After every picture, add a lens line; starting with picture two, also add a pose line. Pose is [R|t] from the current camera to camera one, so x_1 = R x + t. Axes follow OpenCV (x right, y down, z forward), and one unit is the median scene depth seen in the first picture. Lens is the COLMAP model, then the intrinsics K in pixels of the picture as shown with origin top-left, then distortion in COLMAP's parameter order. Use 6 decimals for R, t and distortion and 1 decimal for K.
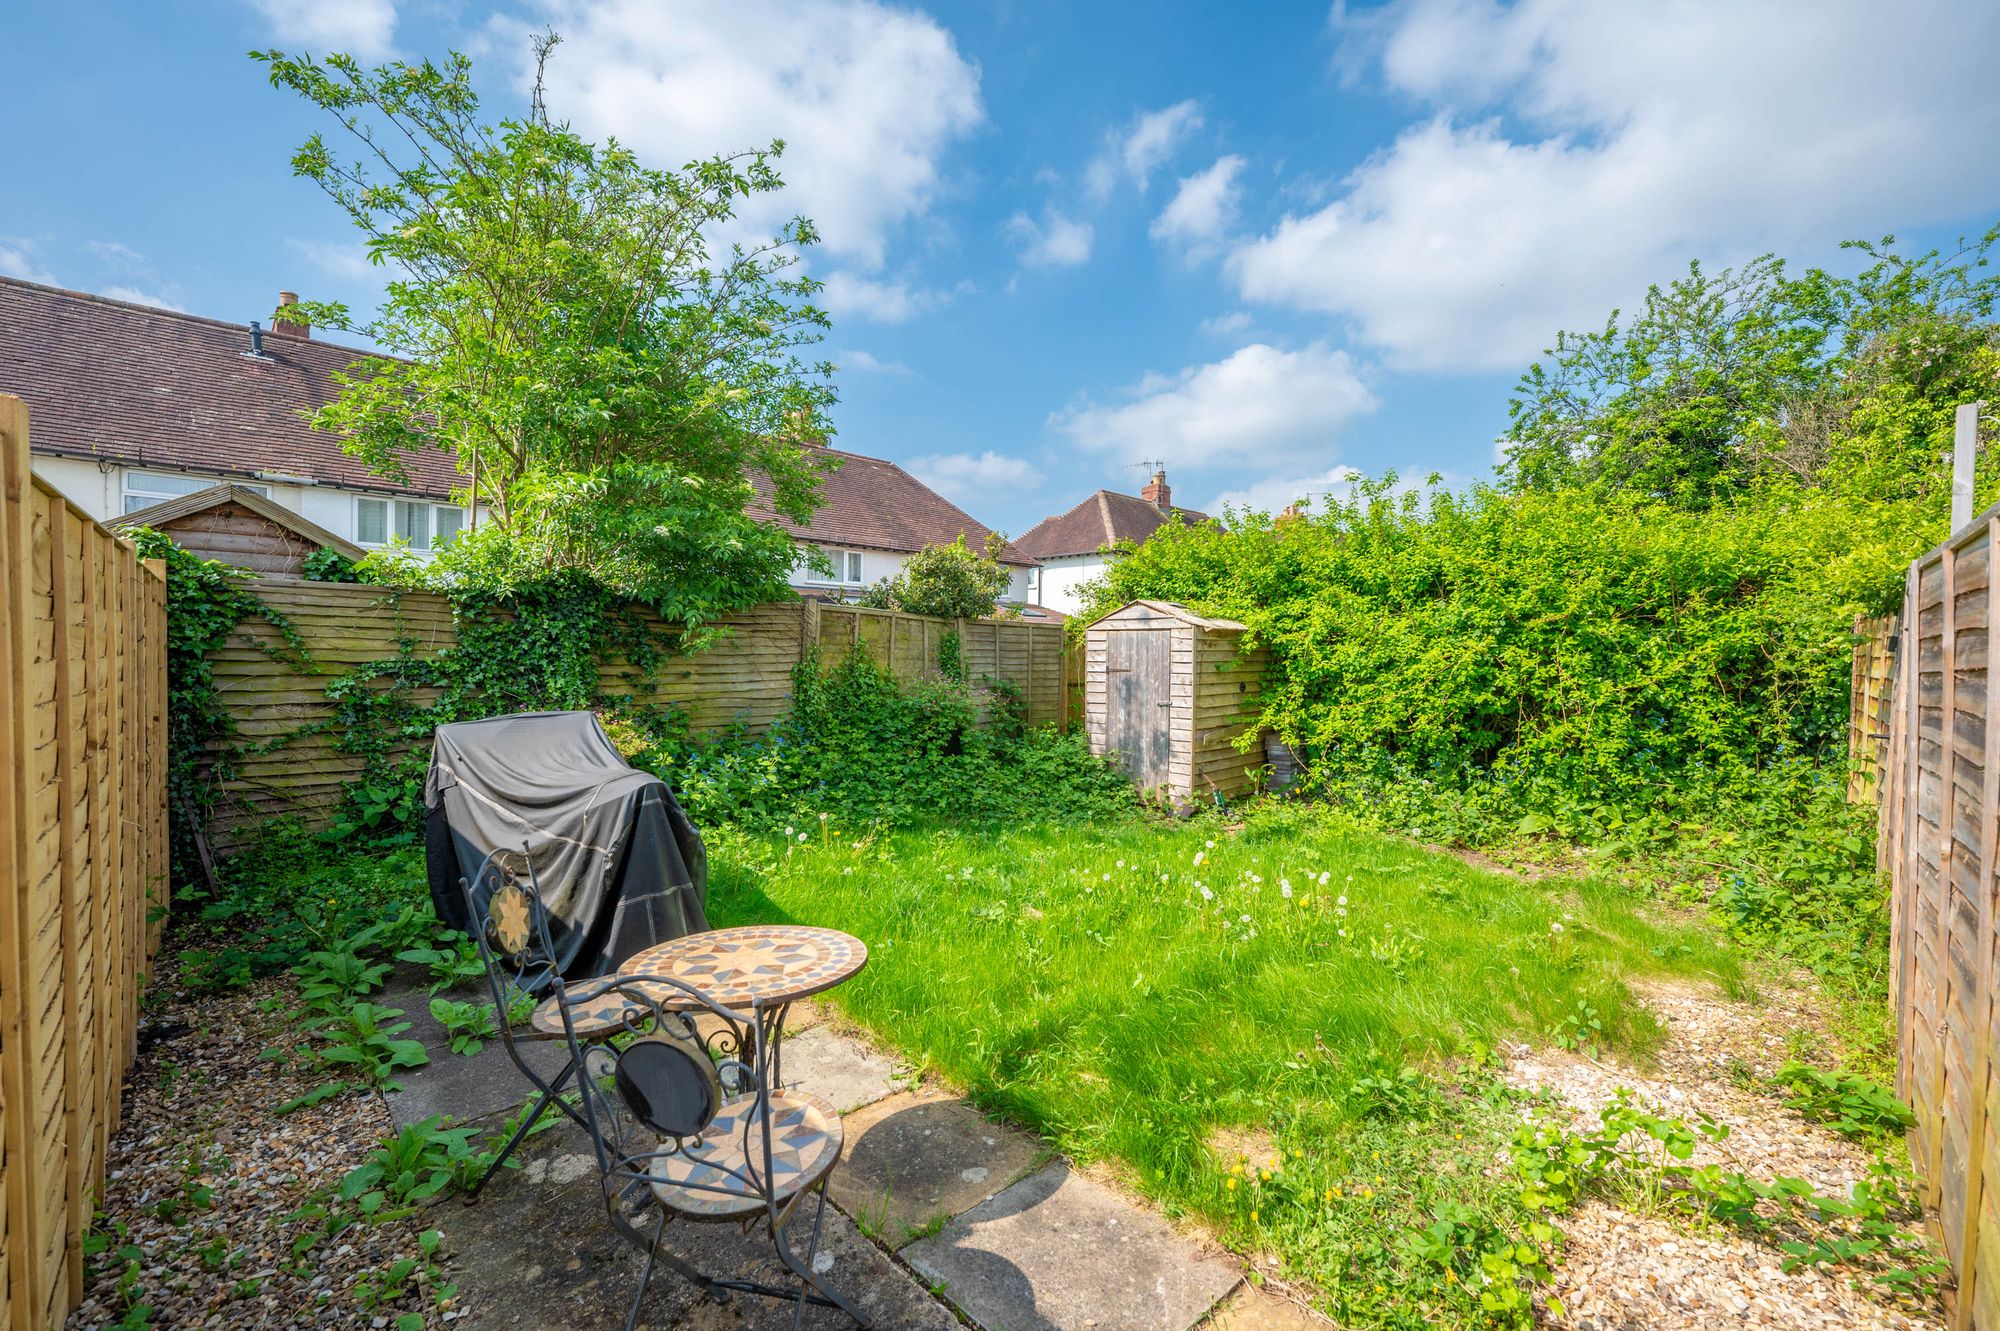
lens RADIAL K [[813.5, 0, 1000.0], [0, 813.5, 665.5], [0, 0, 1]] dist [0.000762, -0.000003]
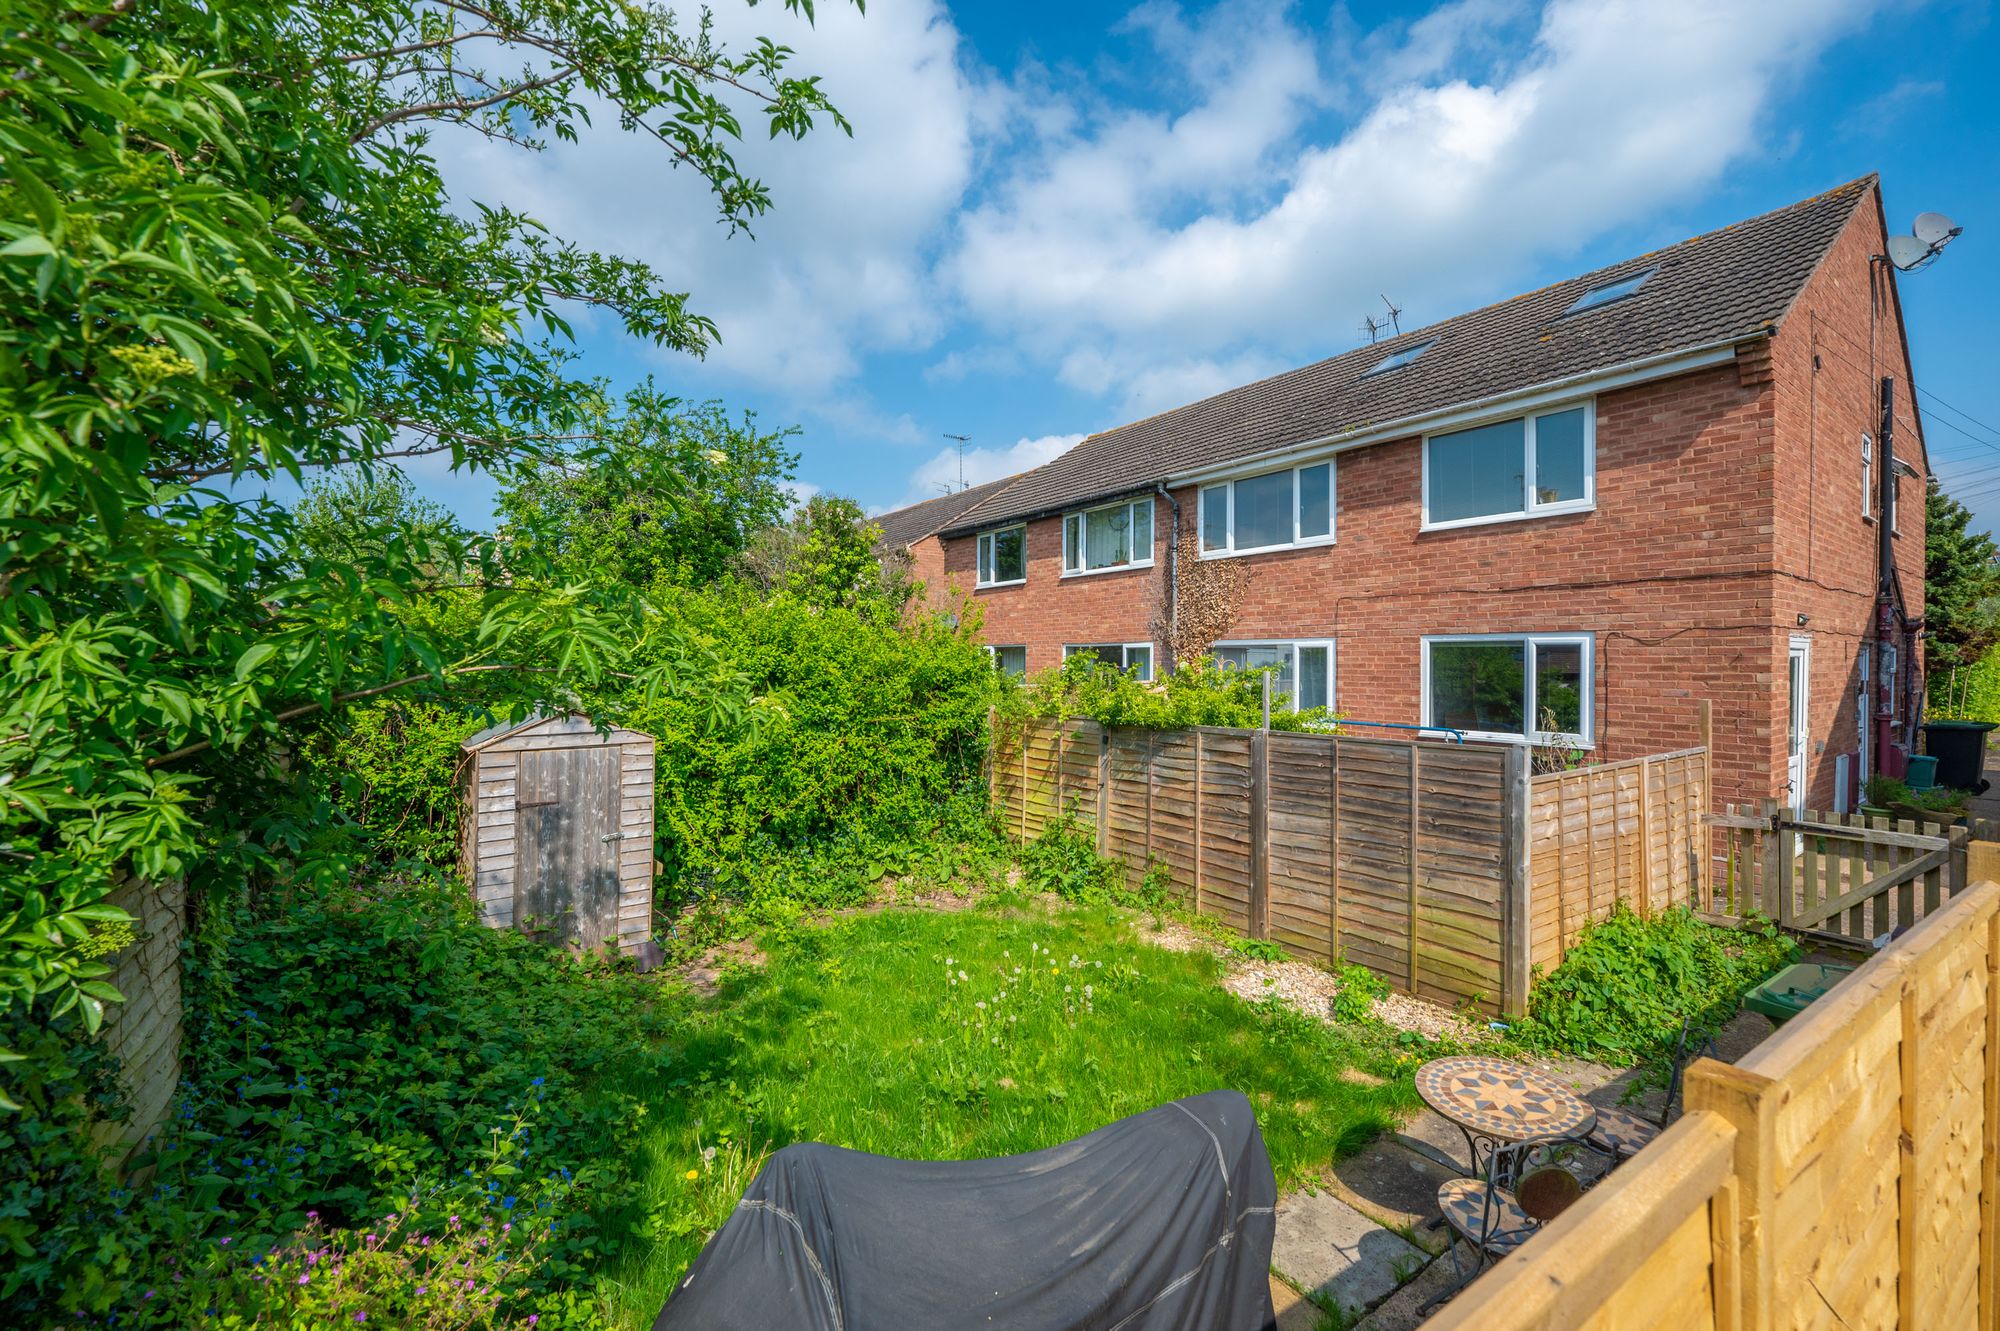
lens RADIAL K [[813.5, 0, 1000.0], [0, 813.5, 665.5], [0, 0, 1]] dist [0.000762, -0.000003]
pose [[0.151395, -0.001105, 0.988473, -0.780820], [0.003066, 0.999995, 0.000648, -0.178723], [-0.988469, 0.002933, 0.151398, 0.674590]]
